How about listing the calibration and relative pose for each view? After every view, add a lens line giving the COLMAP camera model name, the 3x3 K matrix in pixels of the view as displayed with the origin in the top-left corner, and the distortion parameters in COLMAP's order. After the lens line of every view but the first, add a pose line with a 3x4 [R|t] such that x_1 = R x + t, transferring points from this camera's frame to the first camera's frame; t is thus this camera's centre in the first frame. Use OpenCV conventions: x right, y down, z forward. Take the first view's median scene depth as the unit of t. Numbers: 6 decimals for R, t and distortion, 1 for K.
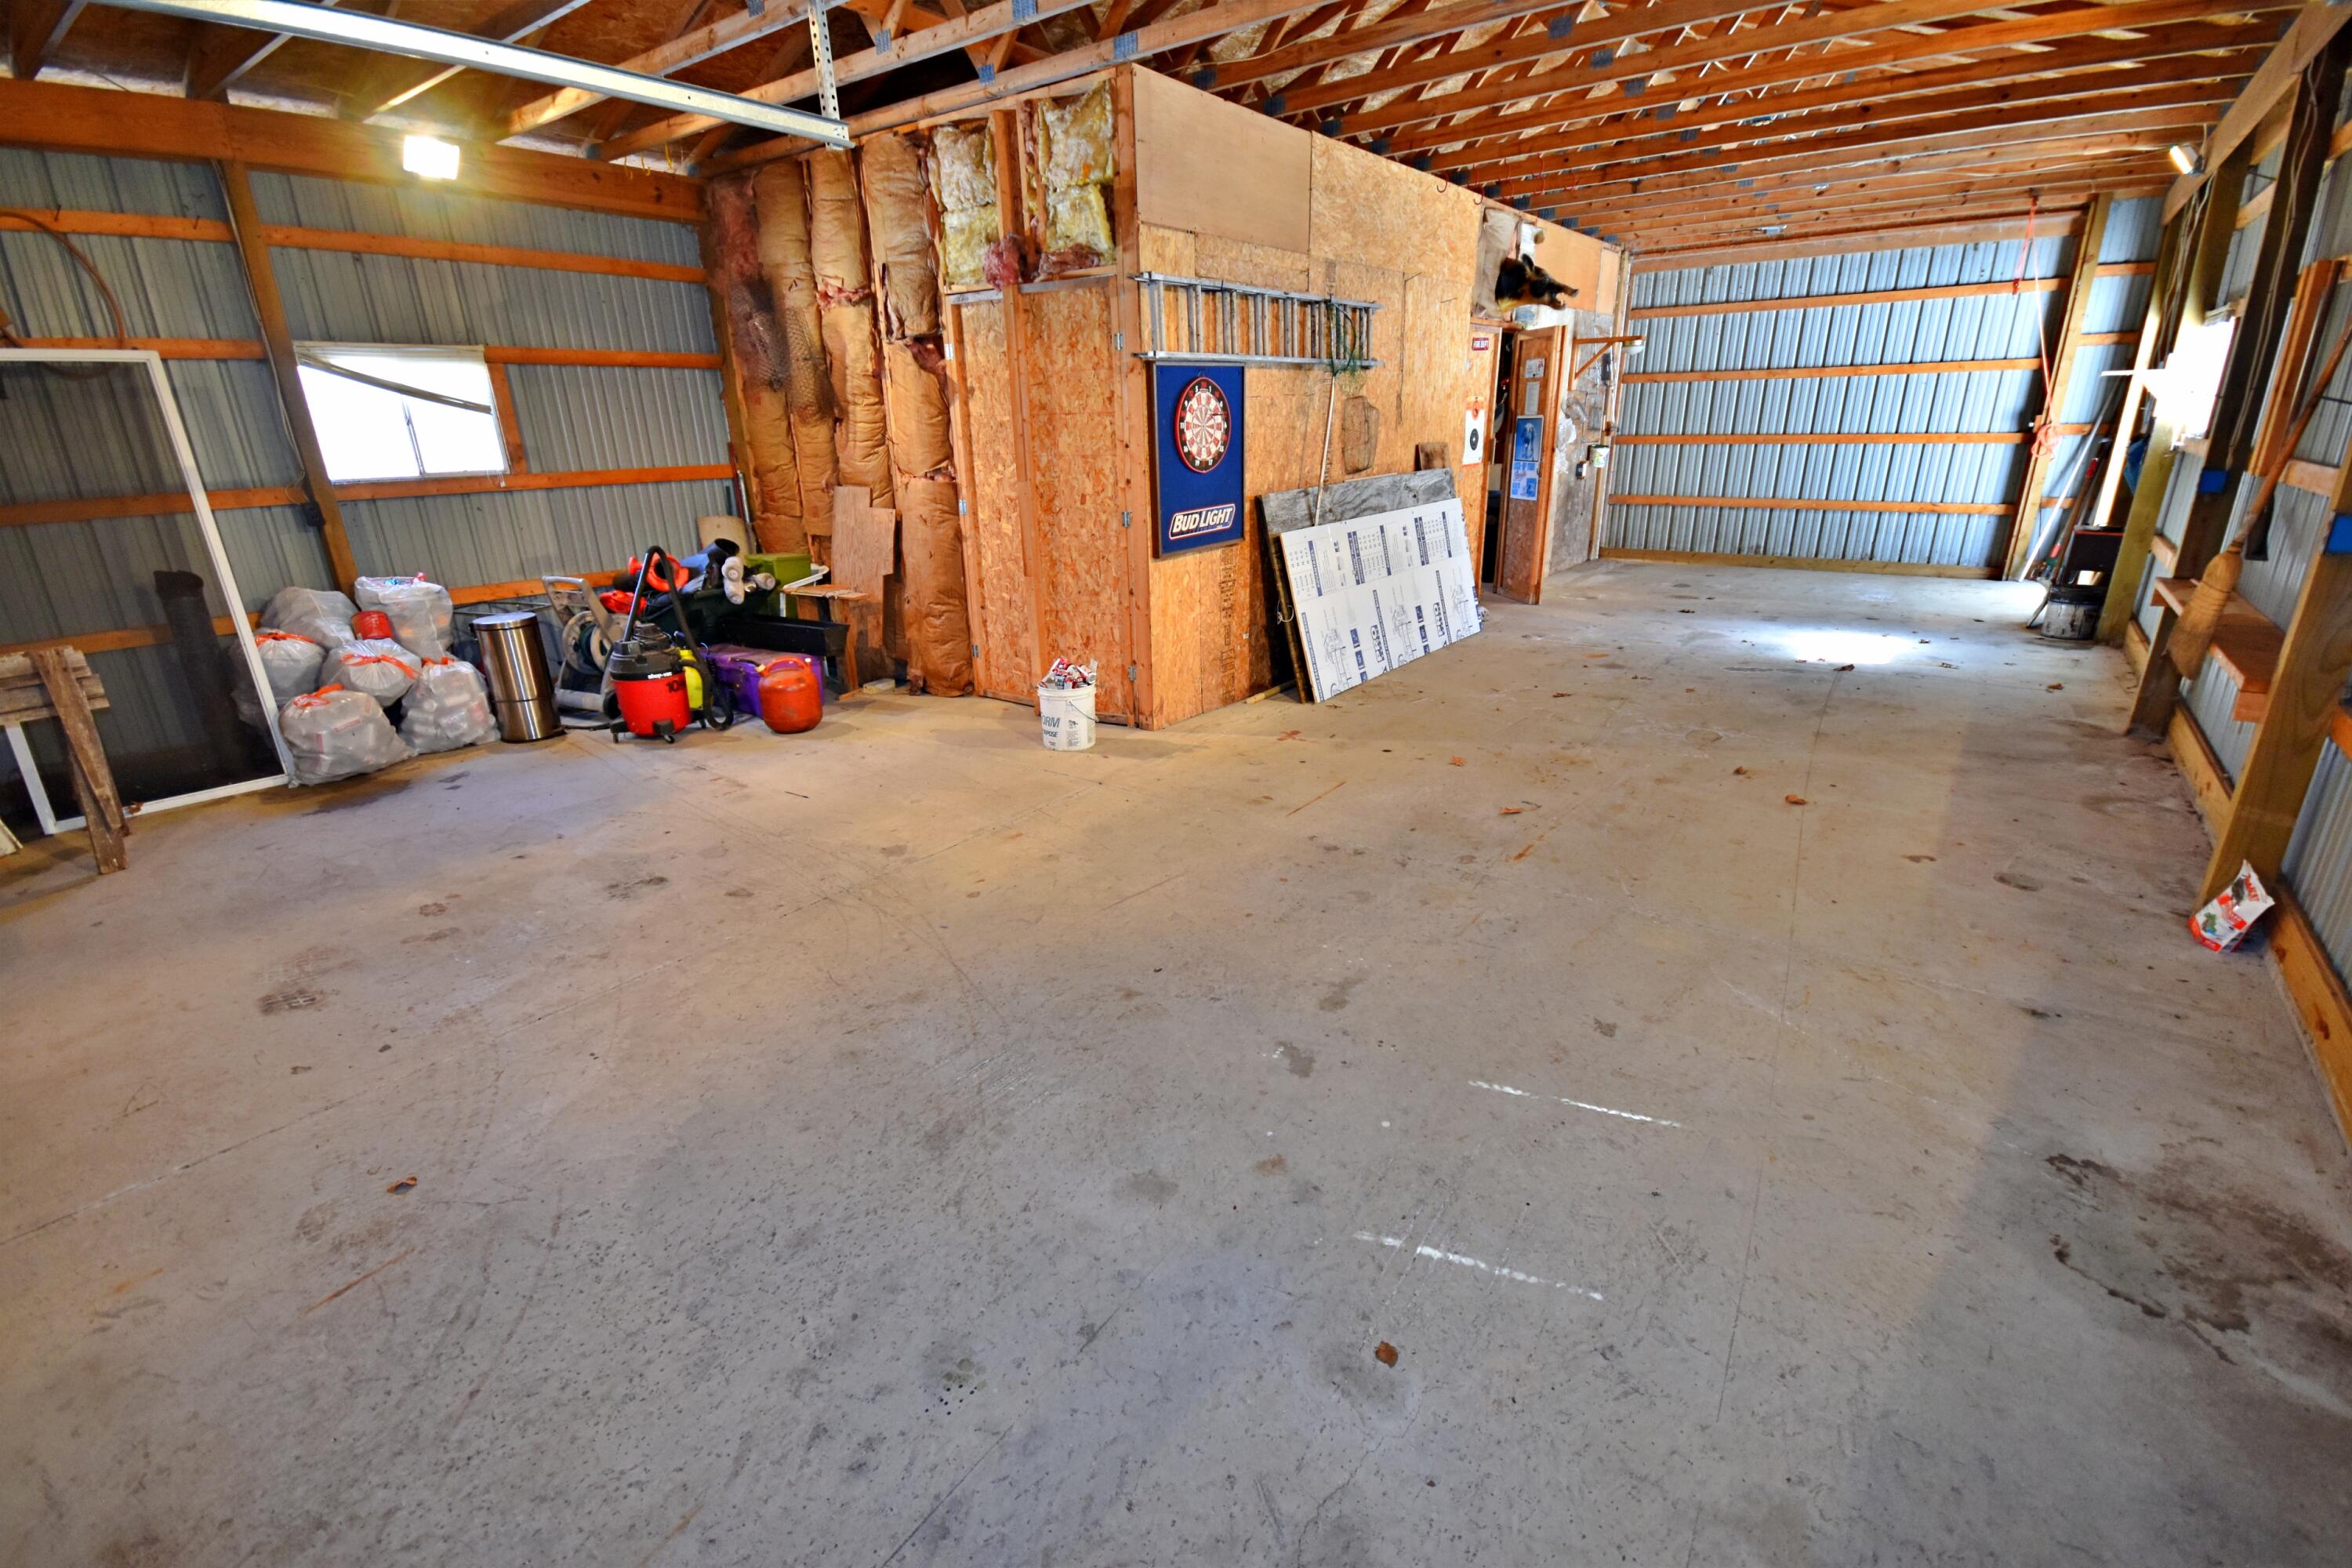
lens RADIAL K [[1051.4, 0, 1178.0], [0, 1051.4, 776.2], [0, 0, 1]] dist [-0.000320, -0.000059]
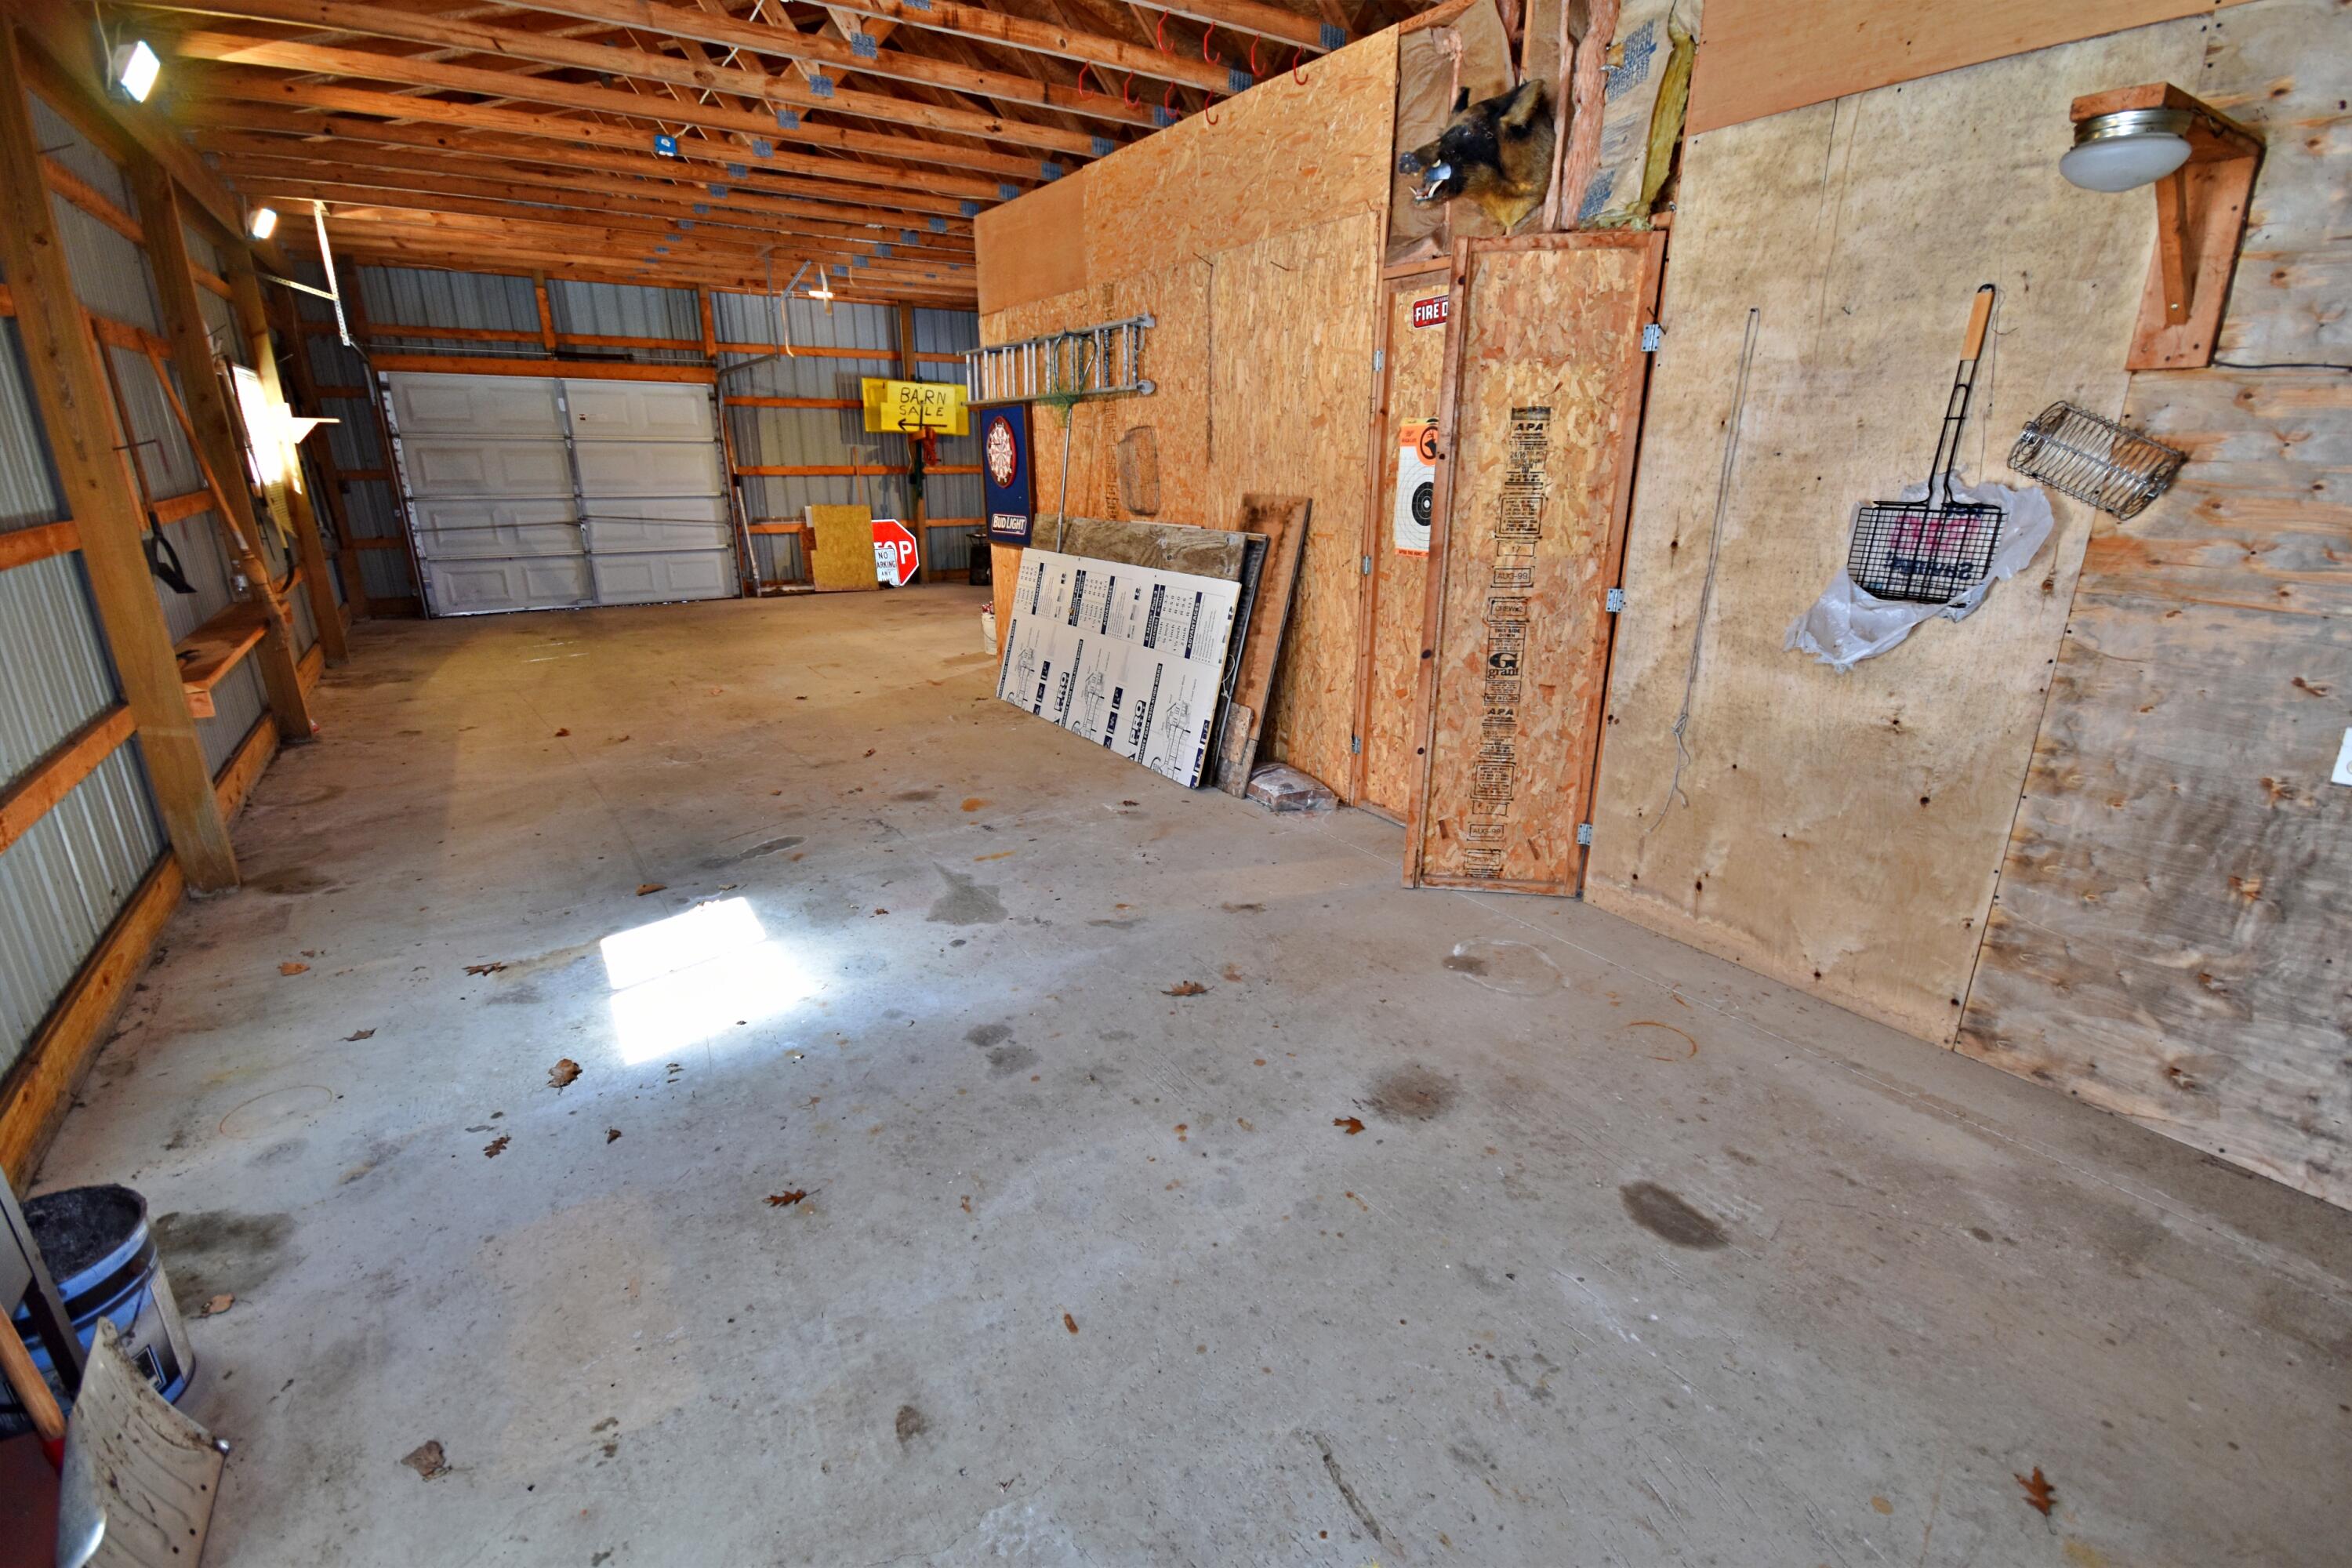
lens RADIAL K [[1051.4, 0, 1178.8], [0, 1051.4, 791.3], [0, 0, 1]] dist [-0.000320, -0.000059]
pose [[-0.342786, 0.313983, -0.885388, 1.194004], [-0.298933, 0.857042, 0.419665, -0.560618], [0.890582, 0.408527, -0.199922, 1.560448]]
